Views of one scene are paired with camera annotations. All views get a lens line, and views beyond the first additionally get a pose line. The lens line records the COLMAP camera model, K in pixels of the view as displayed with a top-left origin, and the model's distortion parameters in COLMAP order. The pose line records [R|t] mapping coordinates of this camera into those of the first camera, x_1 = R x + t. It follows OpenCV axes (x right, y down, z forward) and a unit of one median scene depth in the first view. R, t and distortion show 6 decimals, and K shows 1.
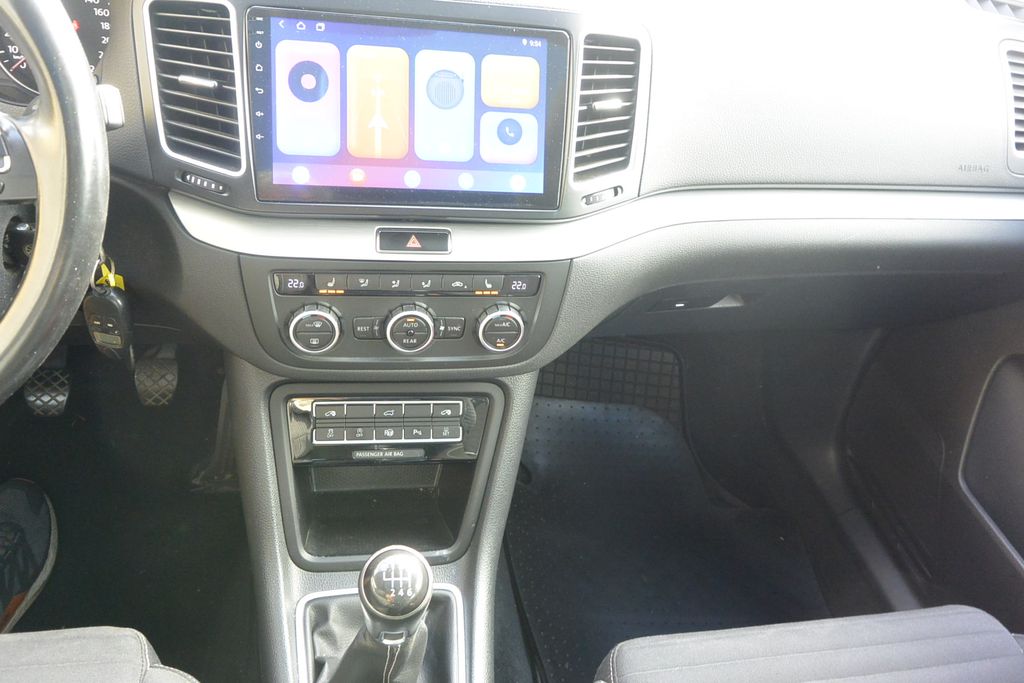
lens RADIAL K [[783.1, 0, 502.6], [0, 783.1, 341.8], [0, 0, 1]] dist [-0.000008, 0.009286]
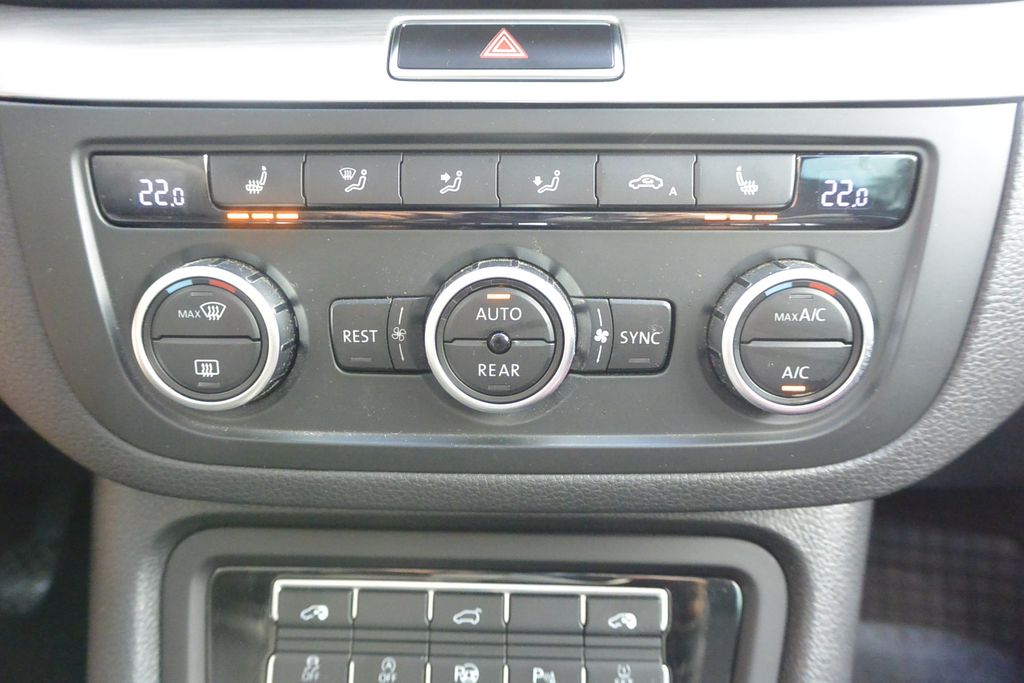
lens RADIAL K [[783.1, 0, 502.6], [0, 783.1, 341.8], [0, 0, 1]] dist [-0.000008, 0.009286]
pose [[0.974639, -0.043639, -0.219488, -0.047257], [-0.016304, 0.964348, -0.264134, 0.070984], [0.223190, 0.261014, 0.939180, 0.700893]]
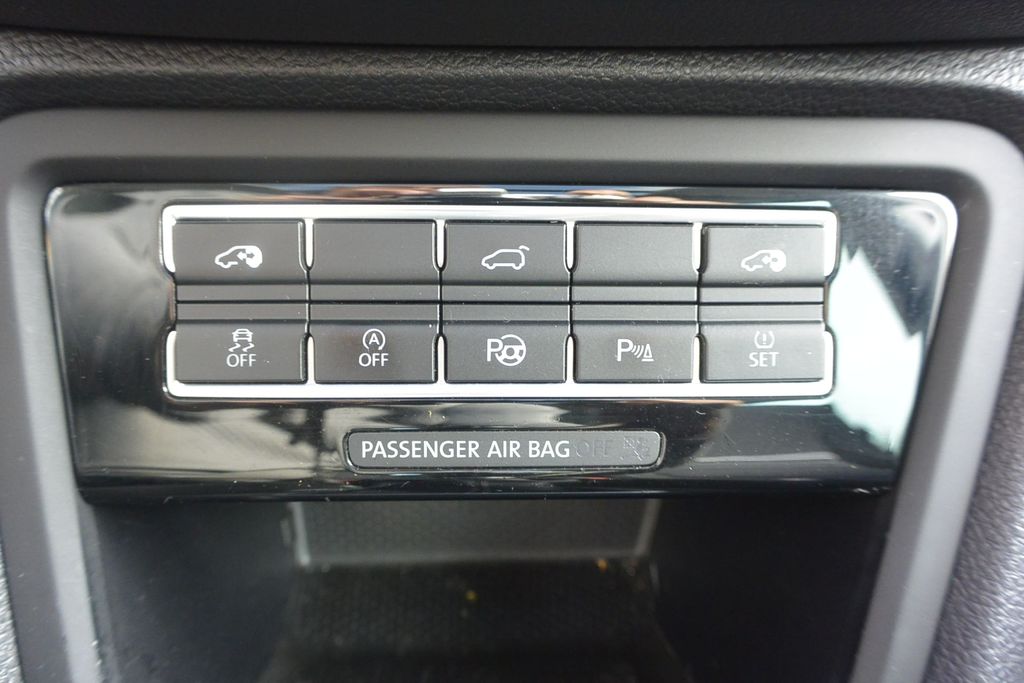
lens RADIAL K [[783.1, 0, 502.6], [0, 783.1, 341.8], [0, 0, 1]] dist [-0.000008, 0.009286]
pose [[0.987418, -0.010064, -0.157812, -0.125938], [0.005713, 0.999592, -0.027995, 0.135256], [0.158029, 0.026741, 0.987072, 0.885890]]
